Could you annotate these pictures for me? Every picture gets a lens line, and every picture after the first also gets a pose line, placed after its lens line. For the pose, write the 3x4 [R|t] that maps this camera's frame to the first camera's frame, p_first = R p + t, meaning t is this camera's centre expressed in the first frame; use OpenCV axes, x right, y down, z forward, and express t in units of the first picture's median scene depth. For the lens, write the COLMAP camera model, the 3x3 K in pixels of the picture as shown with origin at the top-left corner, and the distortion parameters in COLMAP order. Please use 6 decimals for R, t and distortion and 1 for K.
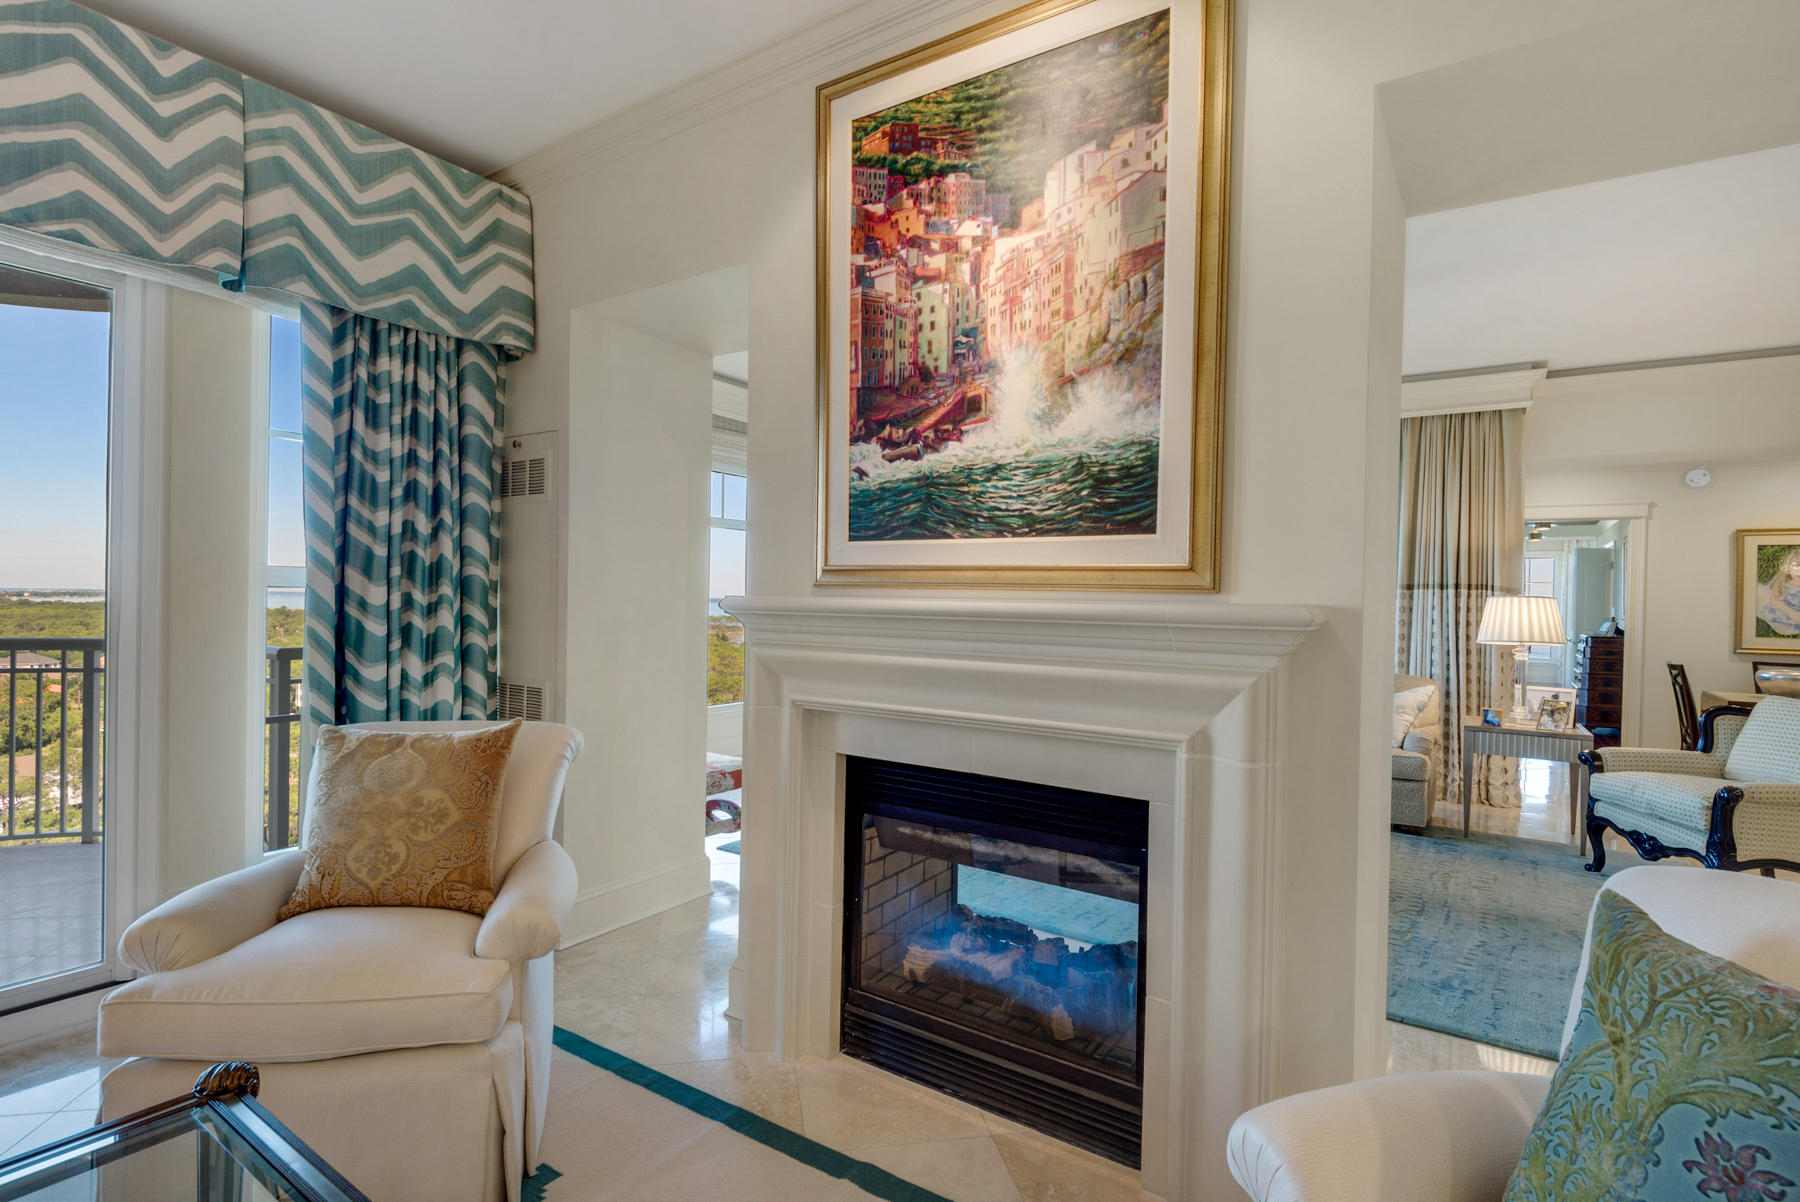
lens RADIAL K [[851.9, 0, 900.0], [0, 851.9, 601.0], [0, 0, 1]] dist [0.032741, -0.026539]
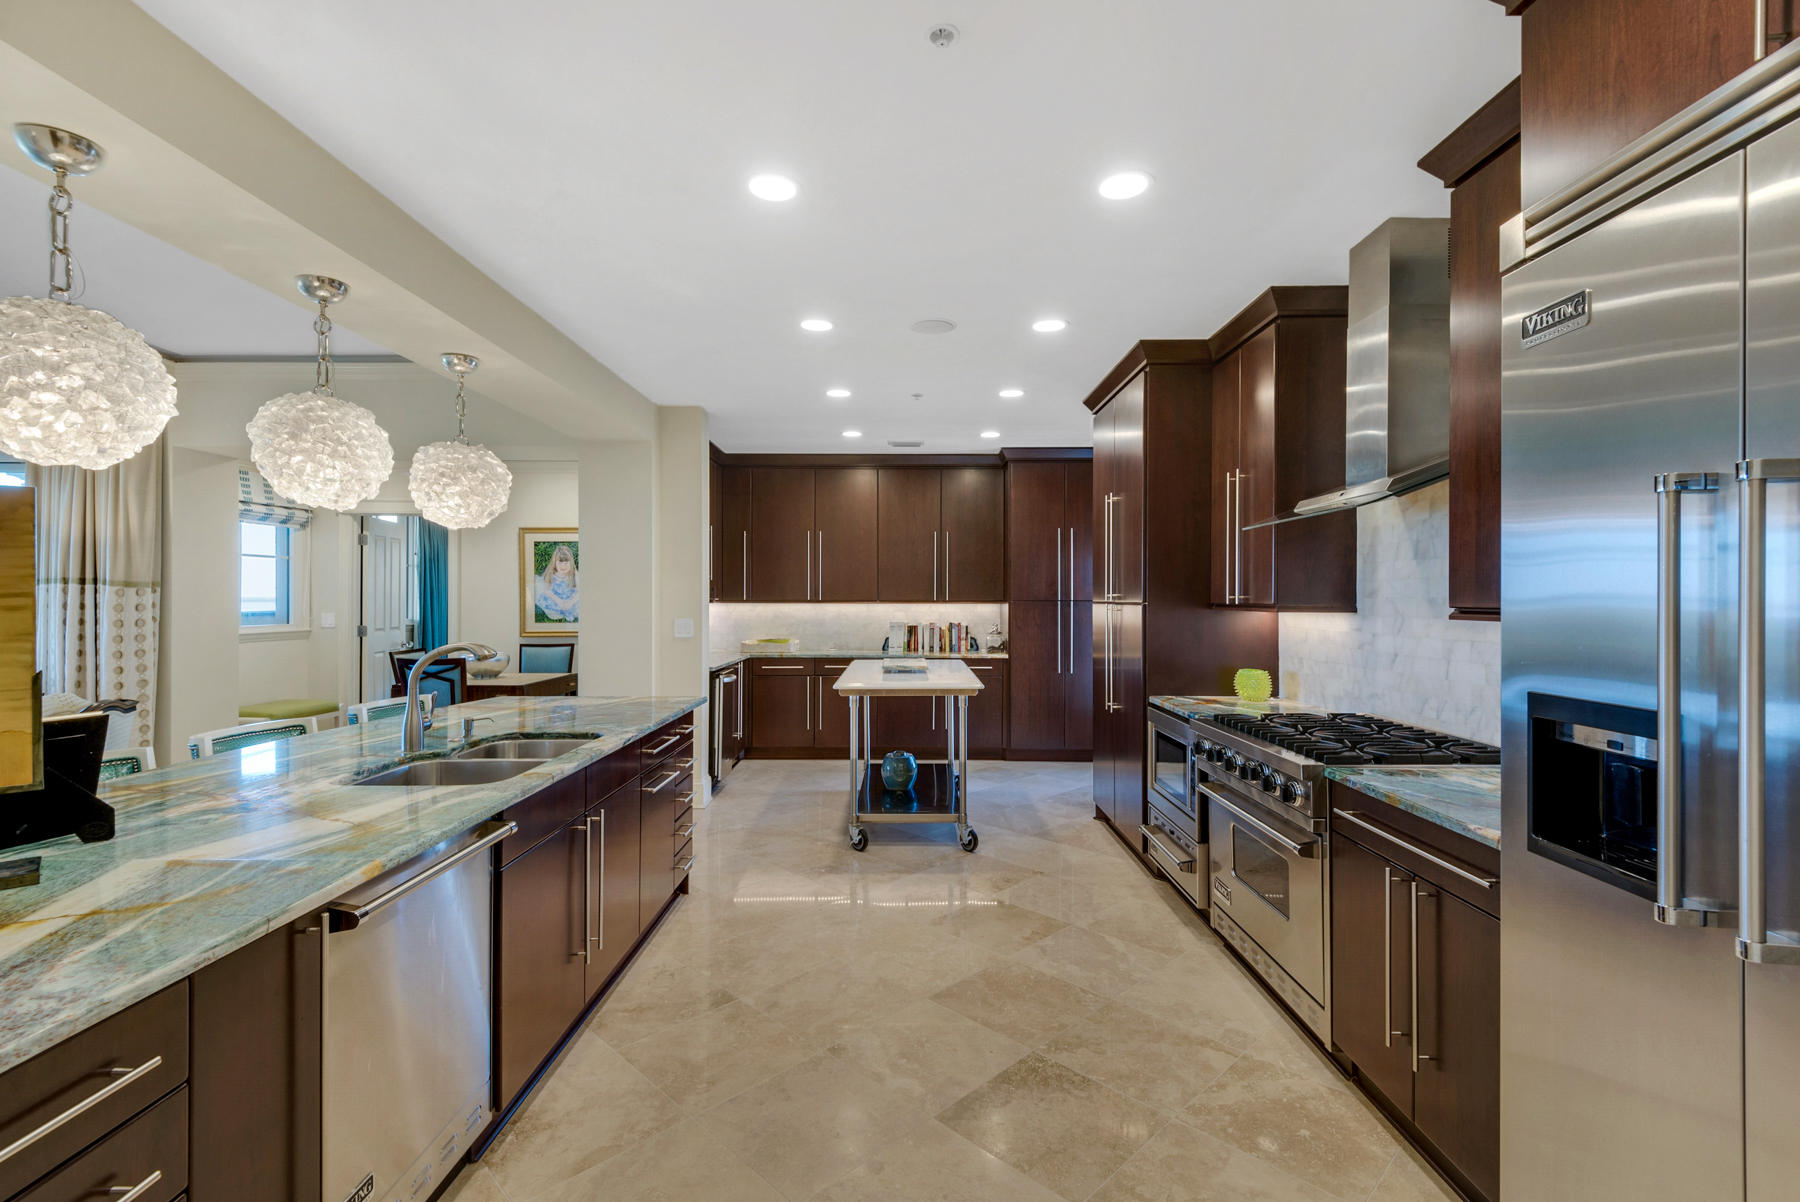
lens RADIAL K [[822.4, 0, 903.4], [0, 822.4, 605.4], [0, 0, 1]] dist [0.001155, -0.000253]
pose [[0.834067, -0.024390, 0.551124, 1.813431], [0.015798, 0.999668, 0.020332, 0.011054], [-0.551437, -0.008252, 0.834176, -0.407967]]
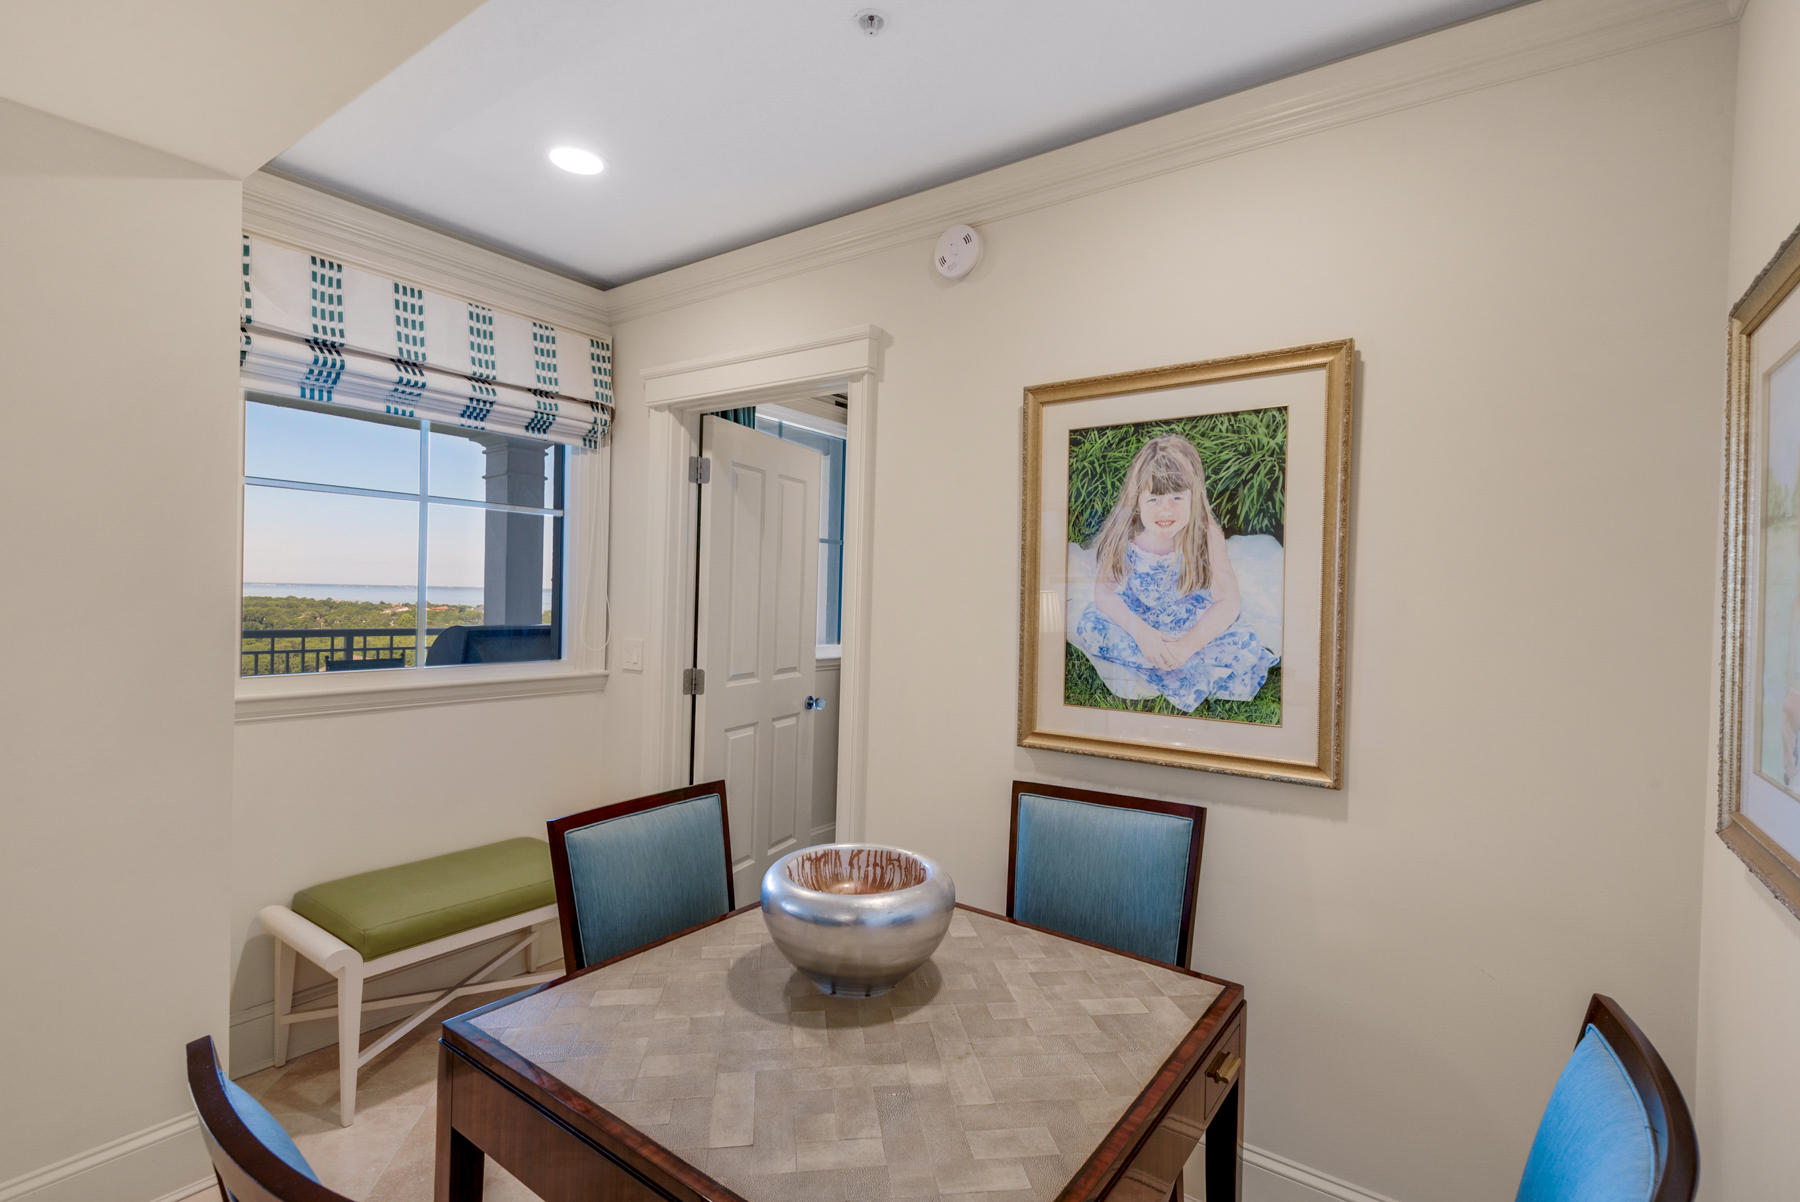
lens RADIAL K [[836.1, 0, 900.9], [0, 836.1, 620.8], [0, 0, 1]] dist [0.023543, -0.010585]
pose [[0.999238, 0.004169, -0.038815, 2.131981], [-0.002972, 0.999520, 0.030848, -0.001101], [0.038925, -0.030709, 0.998770, 1.499966]]
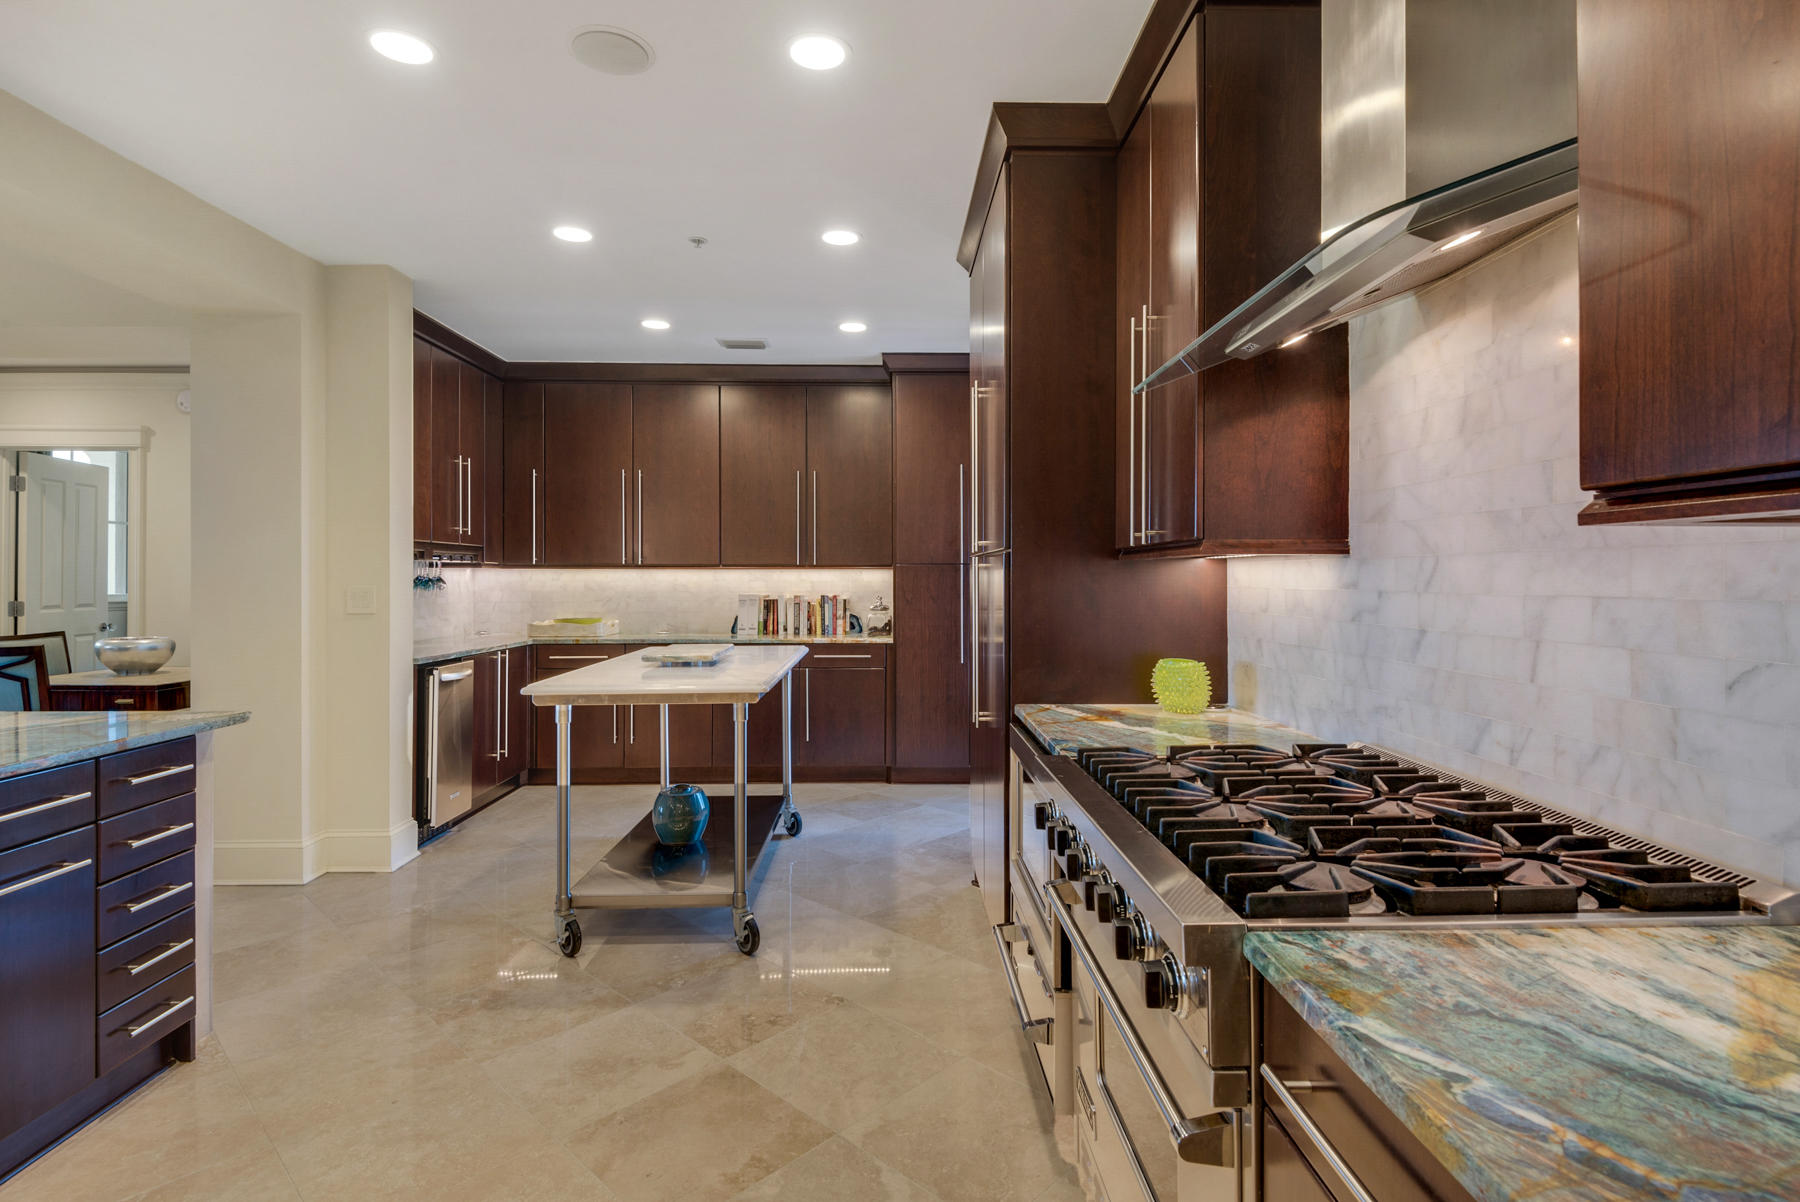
lens RADIAL K [[886.8, 0, 923.7], [0, 886.8, 582.2], [0, 0, 1]] dist [0.003544, -0.014791]
pose [[0.811599, -0.022703, 0.583774, 2.318539], [0.016979, 0.999739, 0.015274, 0.059378], [-0.583968, -0.002485, 0.811773, -0.156759]]
